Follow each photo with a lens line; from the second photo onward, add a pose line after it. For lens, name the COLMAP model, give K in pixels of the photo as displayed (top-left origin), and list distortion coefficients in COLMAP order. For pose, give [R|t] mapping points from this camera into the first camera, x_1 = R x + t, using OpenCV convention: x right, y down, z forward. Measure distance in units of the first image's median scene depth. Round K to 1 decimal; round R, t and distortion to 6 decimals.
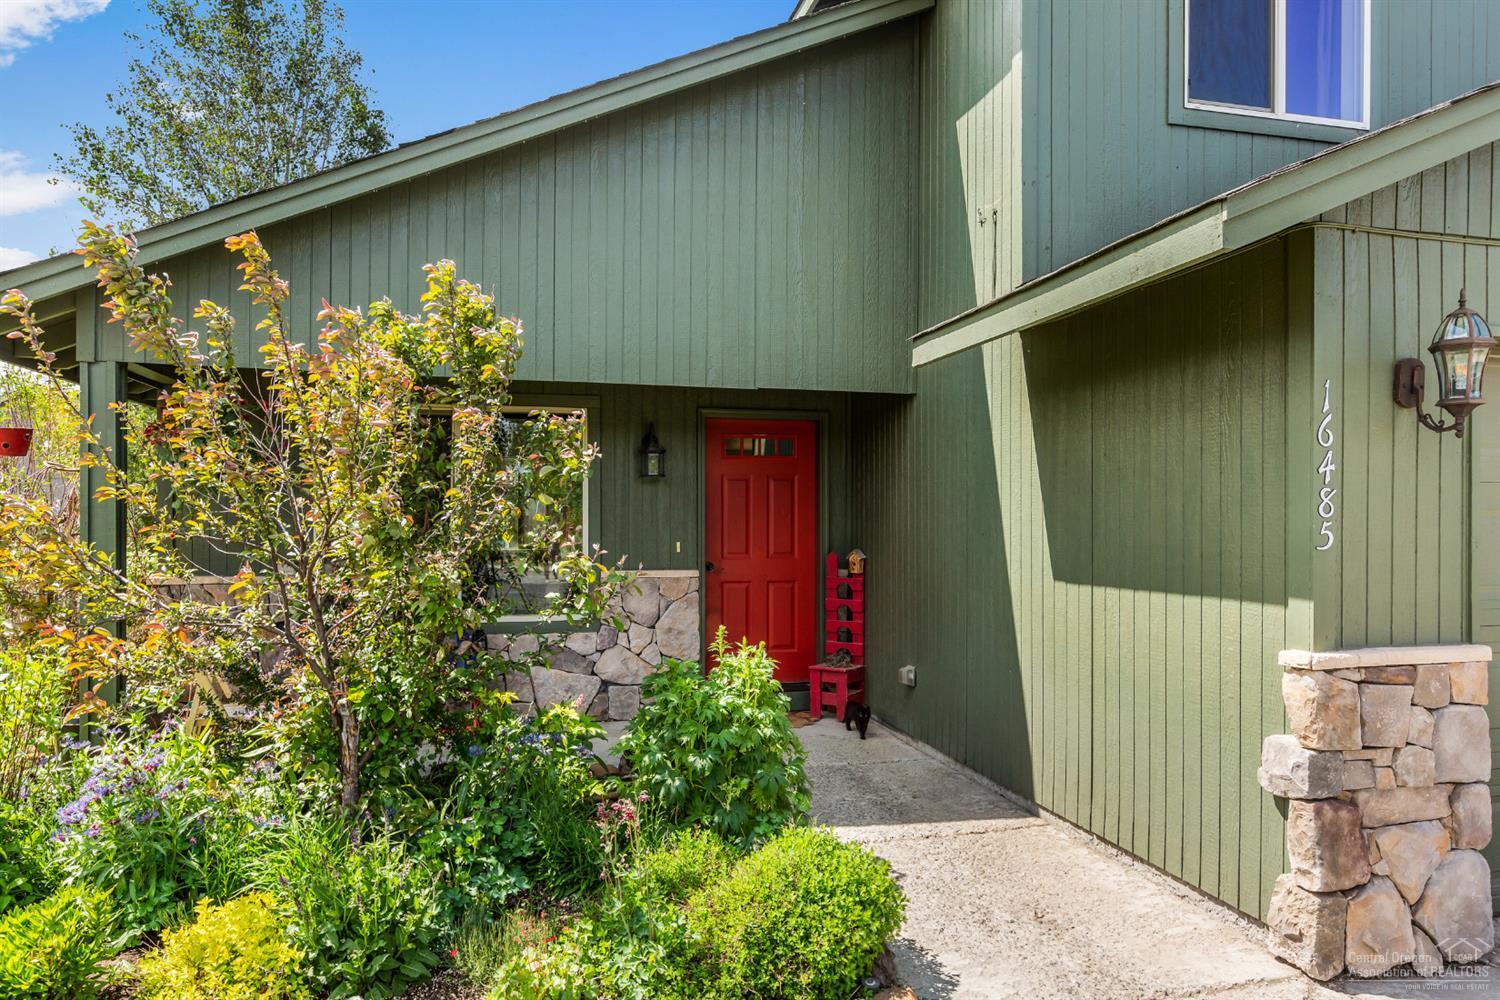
lens RADIAL K [[975.0, 0, 741.4], [0, 975.0, 523.3], [0, 0, 1]] dist [-0.002410, 0.001094]
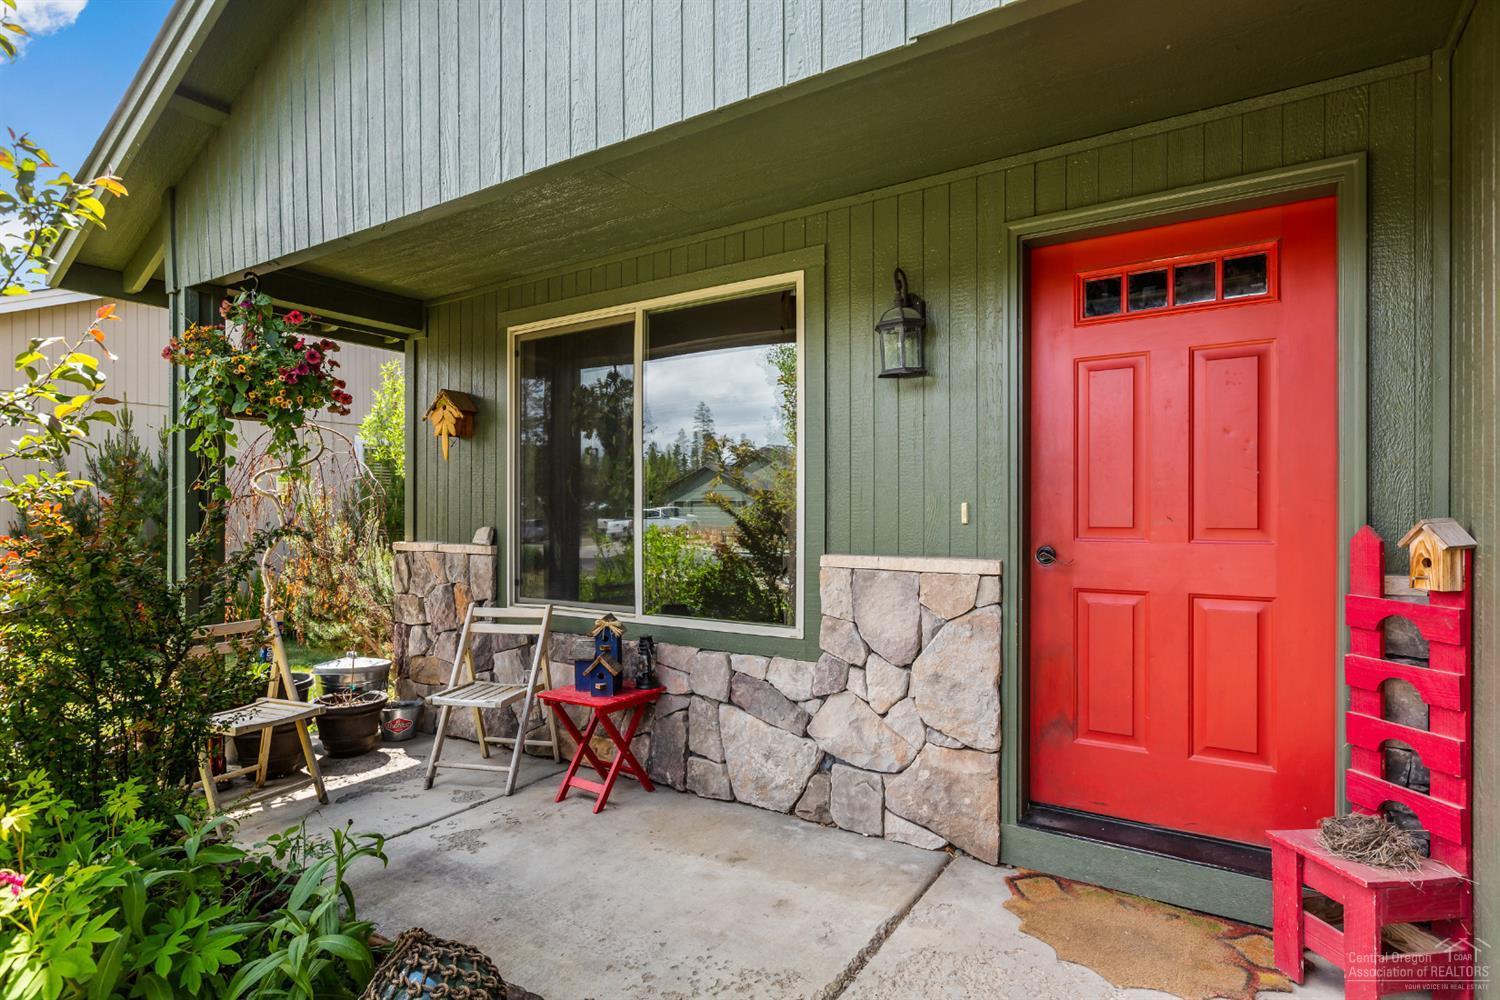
lens RADIAL K [[787.7, 0, 751.9], [0, 787.7, 517.1], [0, 0, 1]] dist [0.001569, -0.000817]
pose [[0.686673, 0.002654, -0.726962, 0.333231], [-0.002434, 0.999996, 0.001351, 0.058109], [0.726962, 0.000841, 0.686677, 1.408624]]
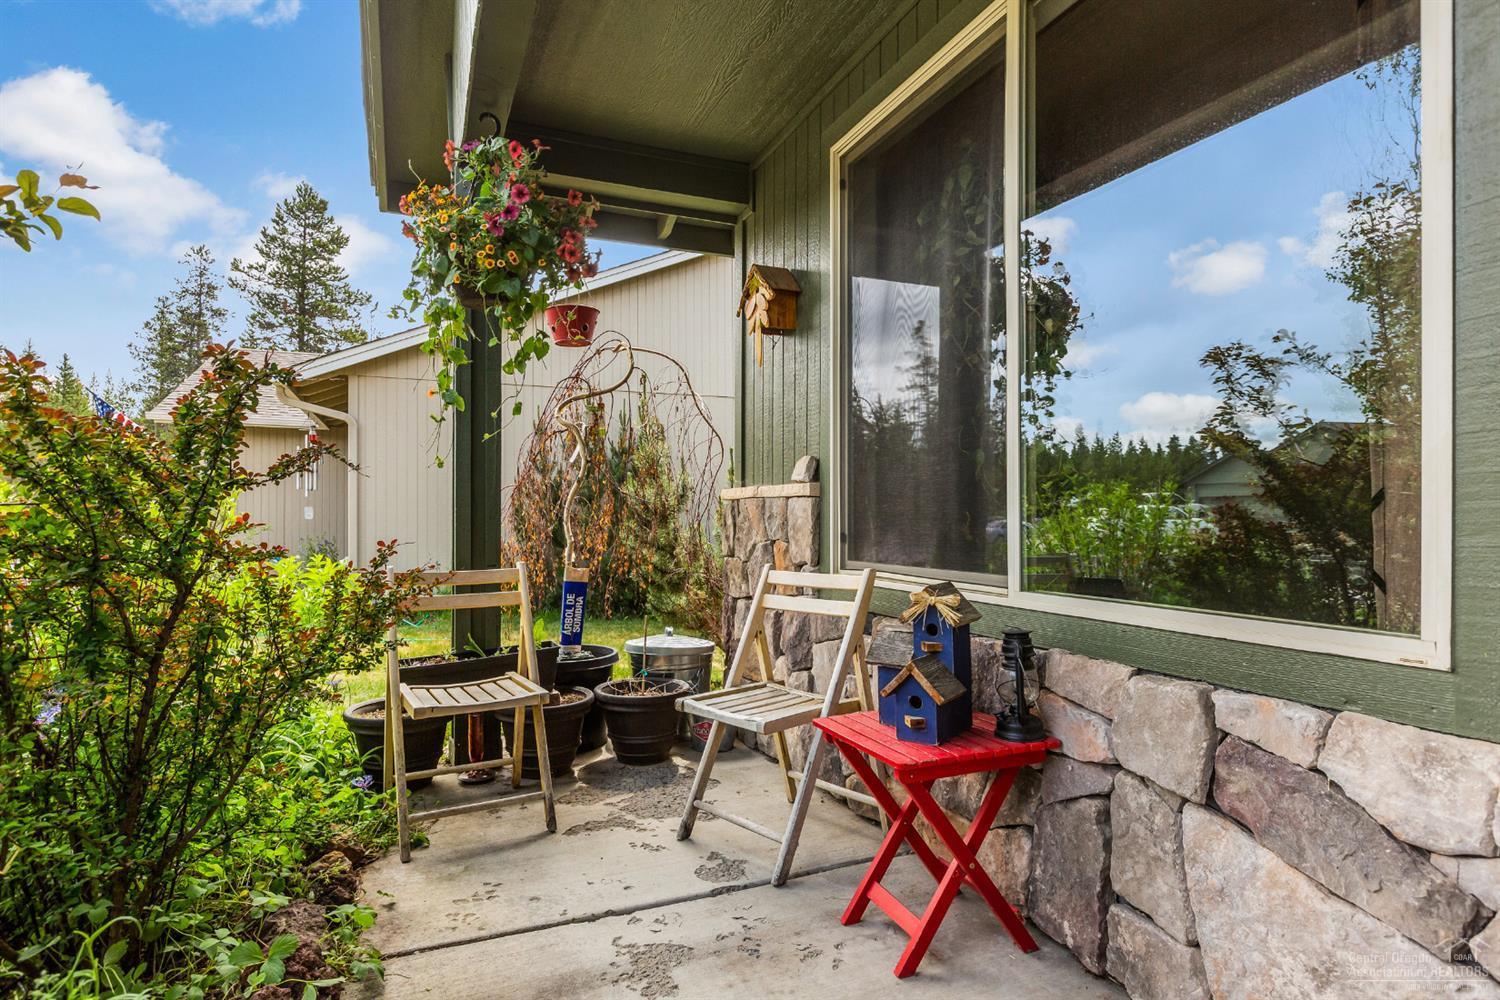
lens RADIAL K [[787.7, 0, 751.9], [0, 787.7, 517.1], [0, 0, 1]] dist [0.001569, -0.000817]
pose [[0.146714, -0.004033, -0.989171, -0.047654], [-0.000374, 0.999991, -0.004132, 0.147176], [0.989179, 0.000977, 0.146711, 1.786135]]
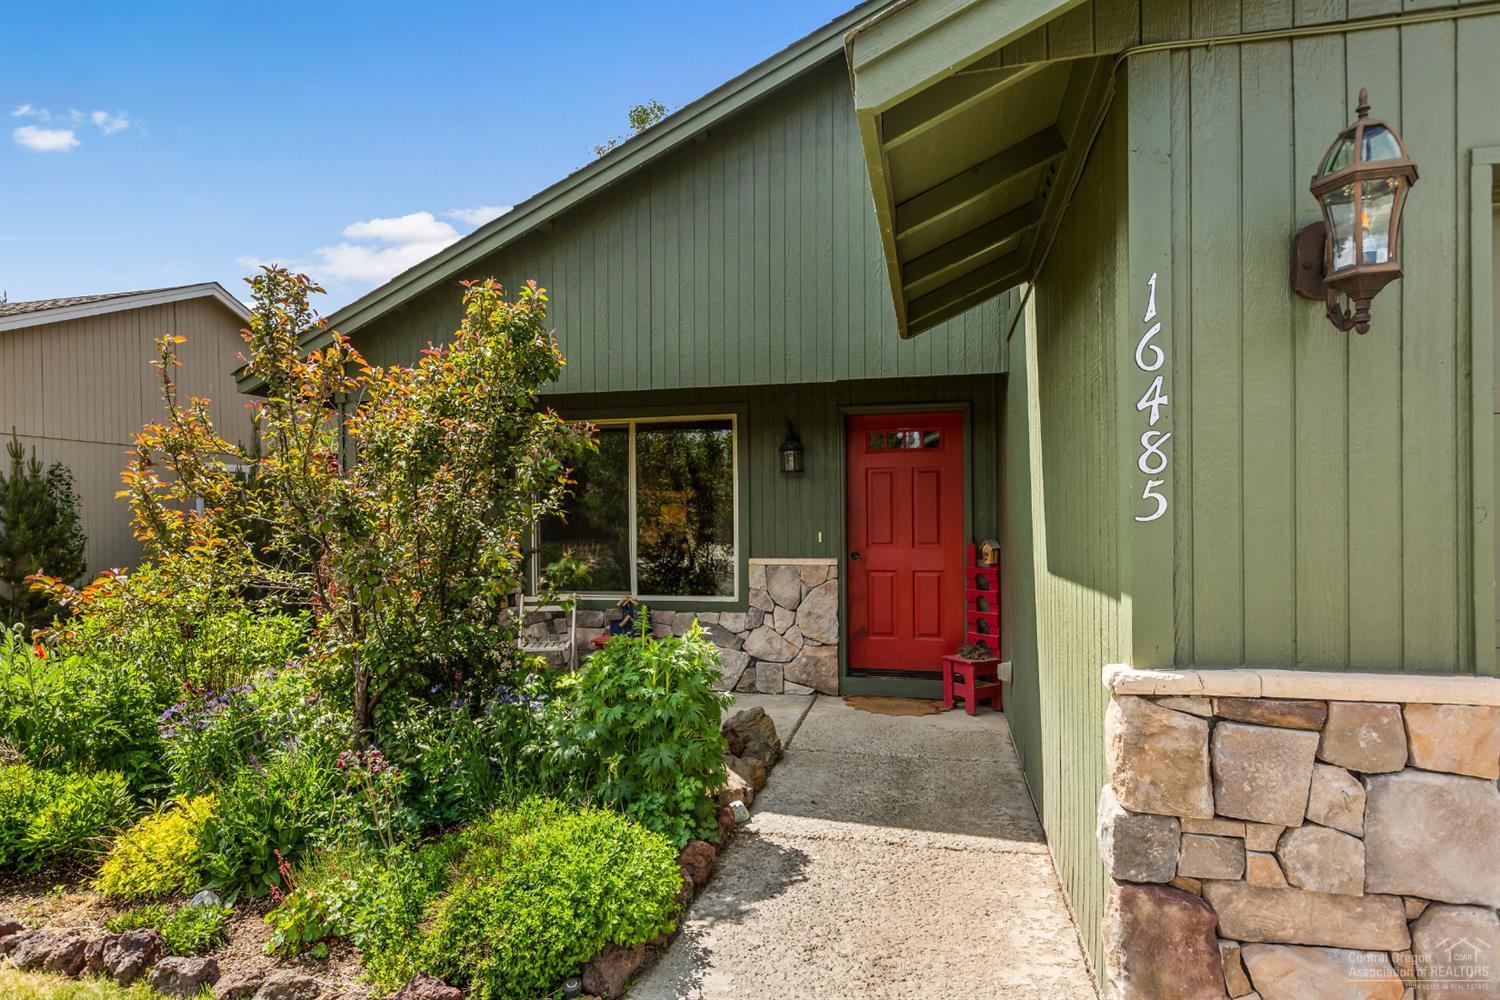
lens RADIAL K [[818.0, 0, 730.3], [0, 818.0, 525.2], [0, 0, 1]] dist [0.001435, 0.000019]
pose [[0.885101, -0.009151, -0.465308, 0.584624], [0.008838, 0.999957, -0.002853, 0.028400], [0.465315, -0.001587, 0.885144, 0.338570]]
